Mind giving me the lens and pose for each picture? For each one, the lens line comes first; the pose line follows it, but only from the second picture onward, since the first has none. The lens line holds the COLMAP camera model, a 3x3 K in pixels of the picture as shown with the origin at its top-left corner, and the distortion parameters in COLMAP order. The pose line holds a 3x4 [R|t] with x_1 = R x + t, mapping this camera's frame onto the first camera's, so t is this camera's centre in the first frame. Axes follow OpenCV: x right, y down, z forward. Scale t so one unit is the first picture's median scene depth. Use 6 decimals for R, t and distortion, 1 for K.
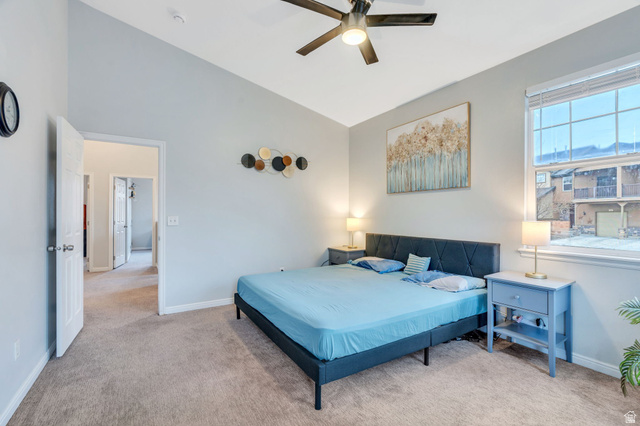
lens RADIAL K [[293.4, 0, 321.3], [0, 293.4, 213.4], [0, 0, 1]] dist [0.001730, 0.000219]
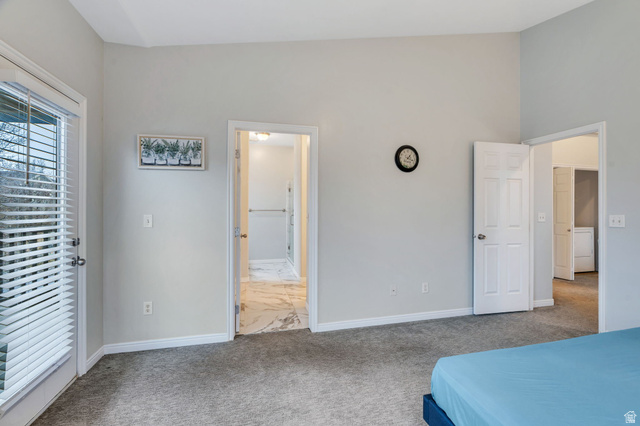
lens RADIAL K [[293.4, 0, 322.0], [0, 293.4, 210.3], [0, 0, 1]] dist [0.001730, 0.000219]
pose [[-0.299917, -0.002207, -0.953963, 0.587592], [-0.001823, 0.999997, -0.001741, -0.001252], [0.953963, 0.001217, -0.299920, 0.651567]]
